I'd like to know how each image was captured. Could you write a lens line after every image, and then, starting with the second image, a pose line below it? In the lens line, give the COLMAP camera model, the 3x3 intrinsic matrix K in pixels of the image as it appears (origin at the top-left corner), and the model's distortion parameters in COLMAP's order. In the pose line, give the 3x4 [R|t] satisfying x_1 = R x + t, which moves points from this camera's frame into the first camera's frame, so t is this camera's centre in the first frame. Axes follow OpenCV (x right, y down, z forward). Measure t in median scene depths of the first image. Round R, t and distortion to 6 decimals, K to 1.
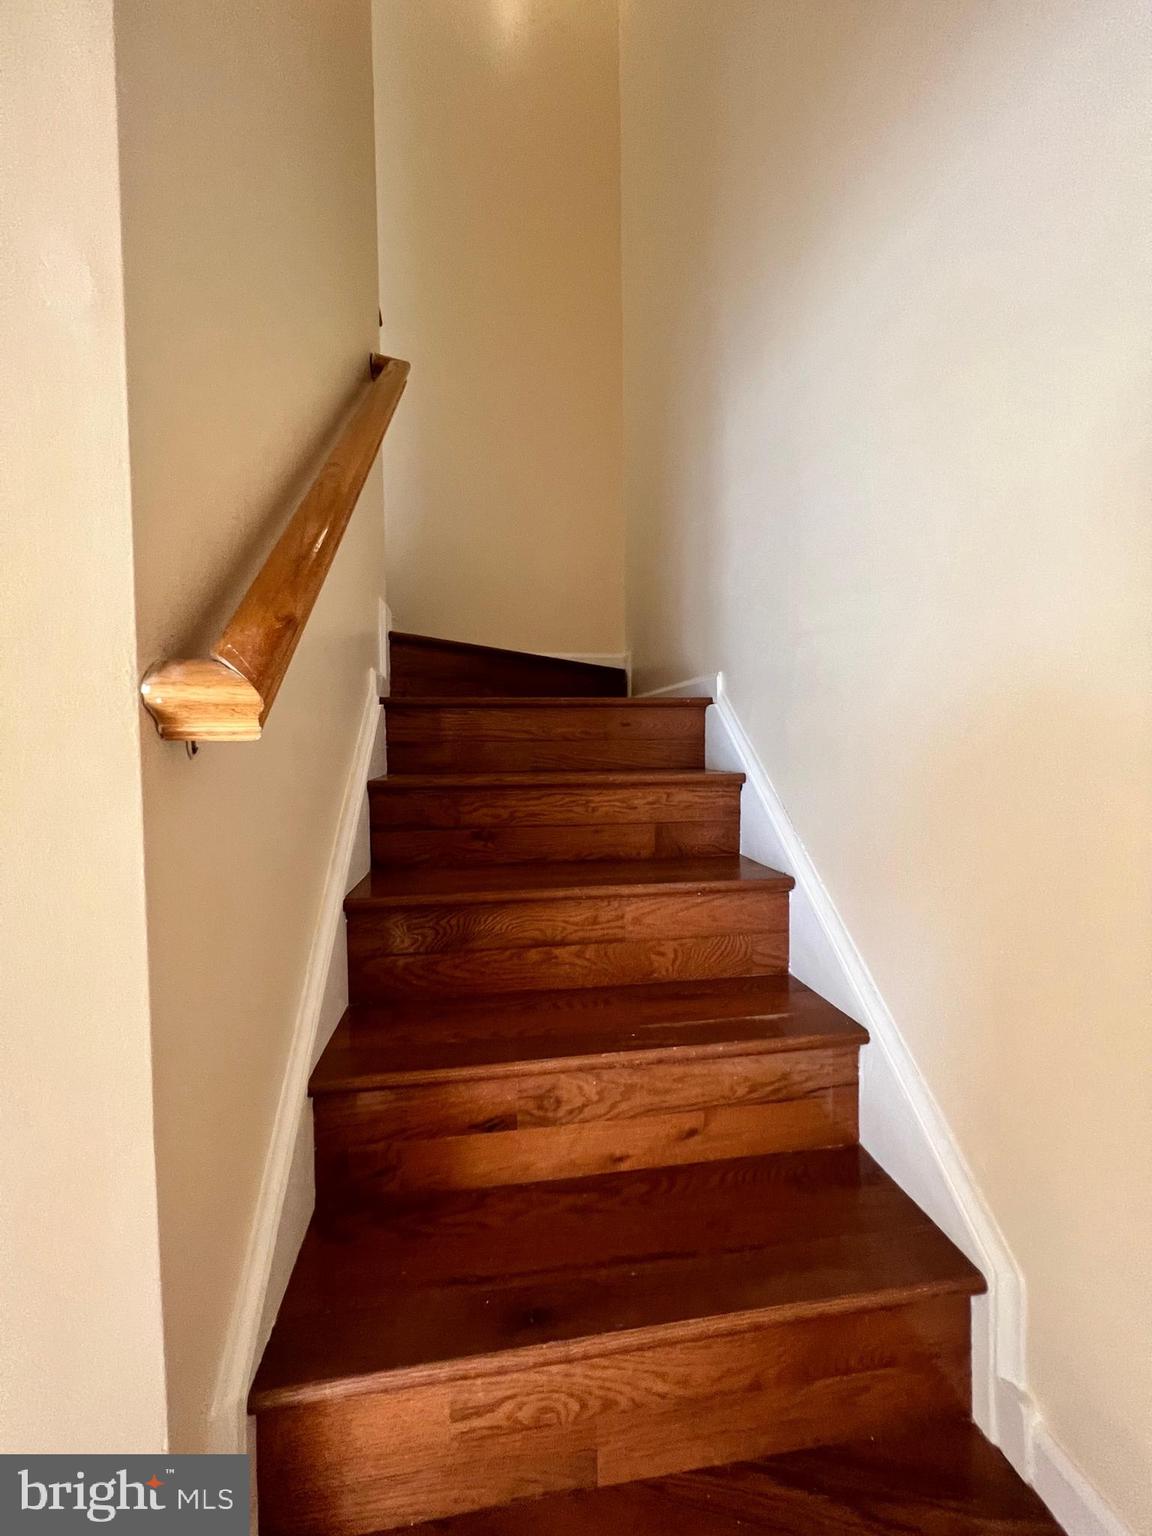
lens RADIAL K [[613.5, 0, 569.1], [0, 613.5, 770.6], [0, 0, 1]] dist [-0.000273, 0.000730]
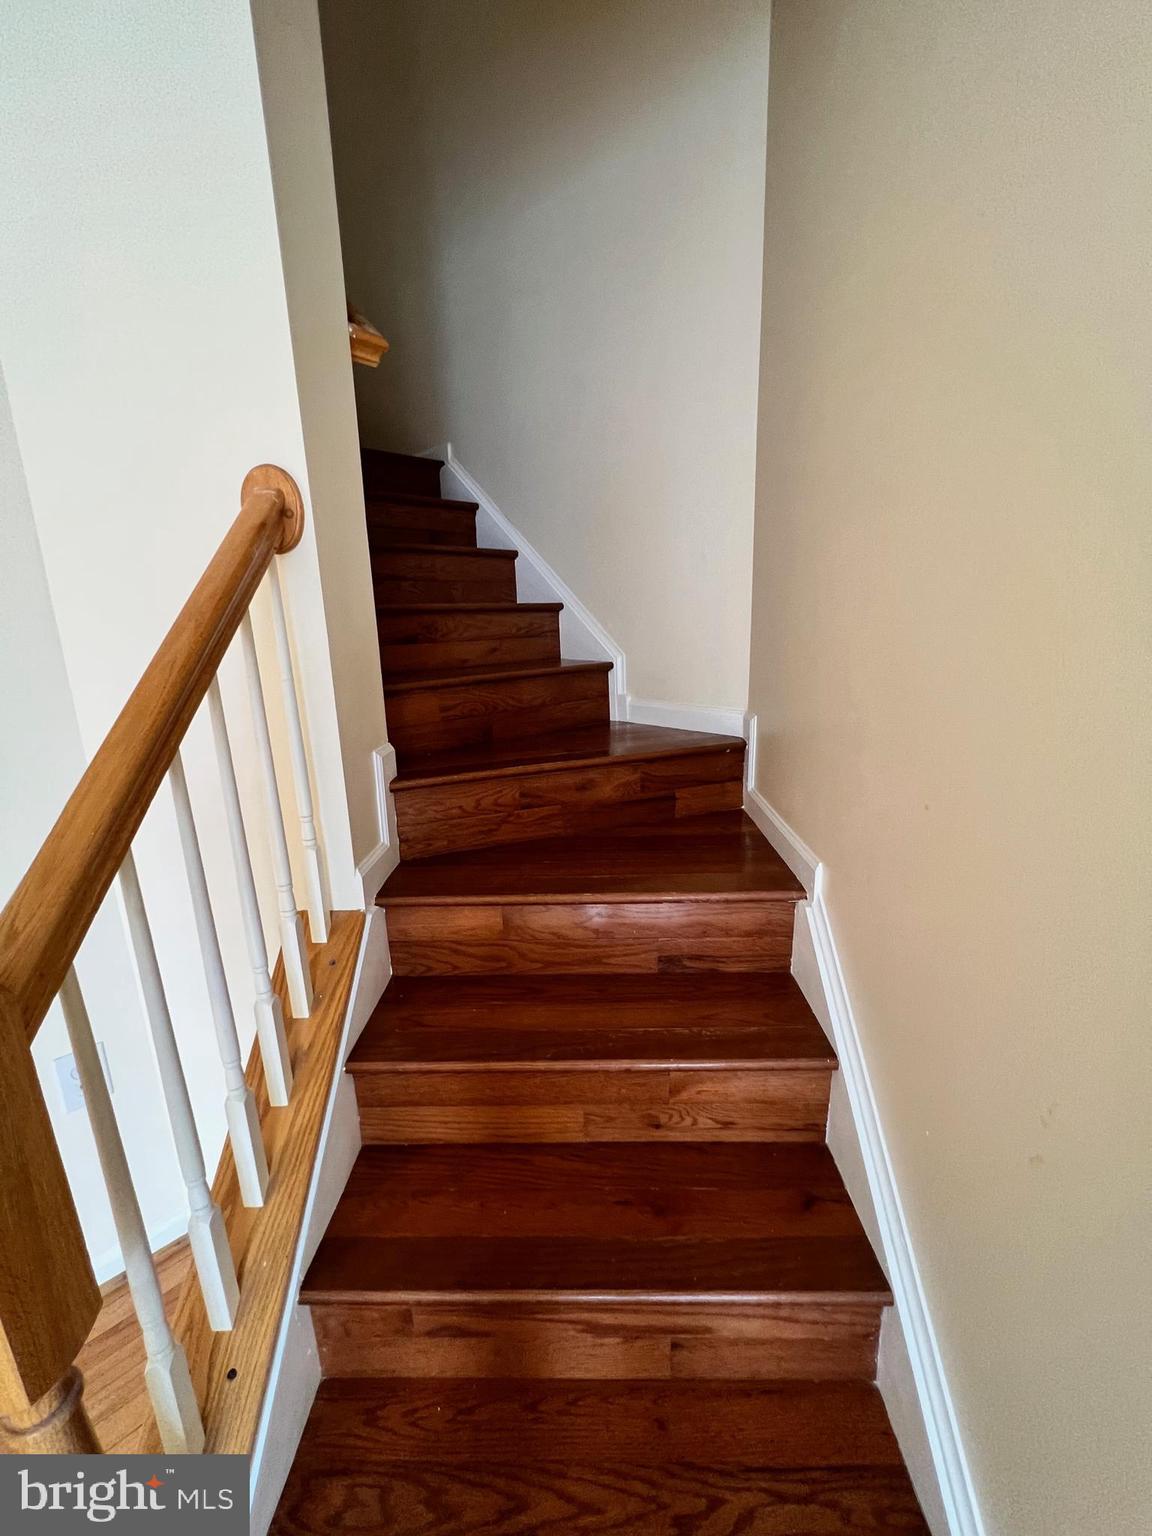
lens RADIAL K [[619.5, 0, 576.8], [0, 619.5, 767.7], [0, 0, 1]] dist [-0.002934, -0.000859]
pose [[0.816883, -0.147208, 0.557703, -0.805764], [0.042957, 0.979726, 0.195682, 0.588133], [-0.575202, -0.135892, 0.806645, -0.905616]]
